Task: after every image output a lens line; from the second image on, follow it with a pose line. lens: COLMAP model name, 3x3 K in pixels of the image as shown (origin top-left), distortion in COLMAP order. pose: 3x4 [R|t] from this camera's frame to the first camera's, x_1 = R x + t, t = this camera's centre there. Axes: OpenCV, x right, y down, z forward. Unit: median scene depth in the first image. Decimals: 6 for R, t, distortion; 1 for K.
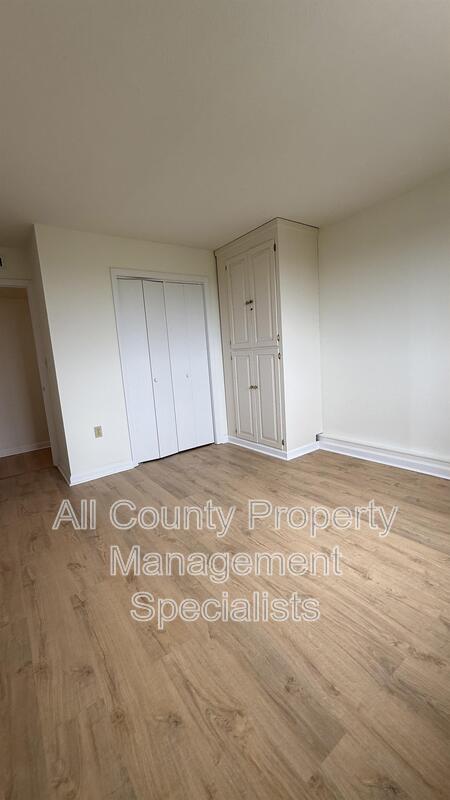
lens RADIAL K [[321.1, 0, 225.0], [0, 321.1, 400.0], [0, 0, 1]] dist [-0.000618, 0.000062]
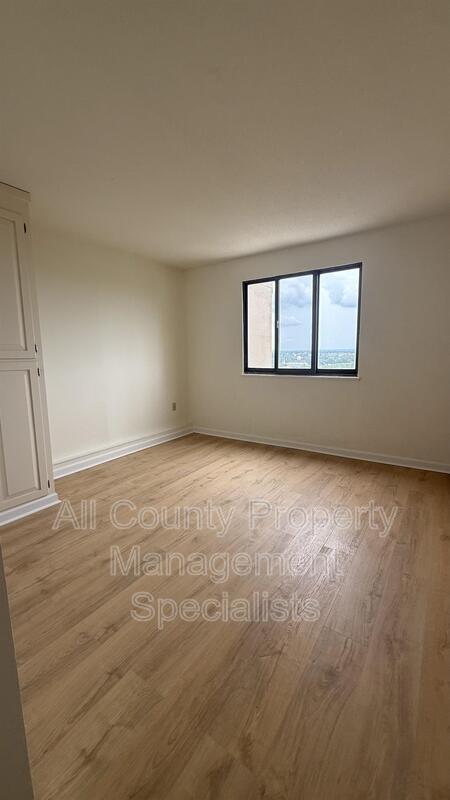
lens RADIAL K [[321.1, 0, 225.0], [0, 321.1, 400.0], [0, 0, 1]] dist [-0.000618, 0.000062]
pose [[-0.340023, -0.060240, 0.938486, -0.863045], [0.178738, 0.975616, 0.127382, -0.110916], [-0.923275, 0.211056, -0.320965, 1.050423]]
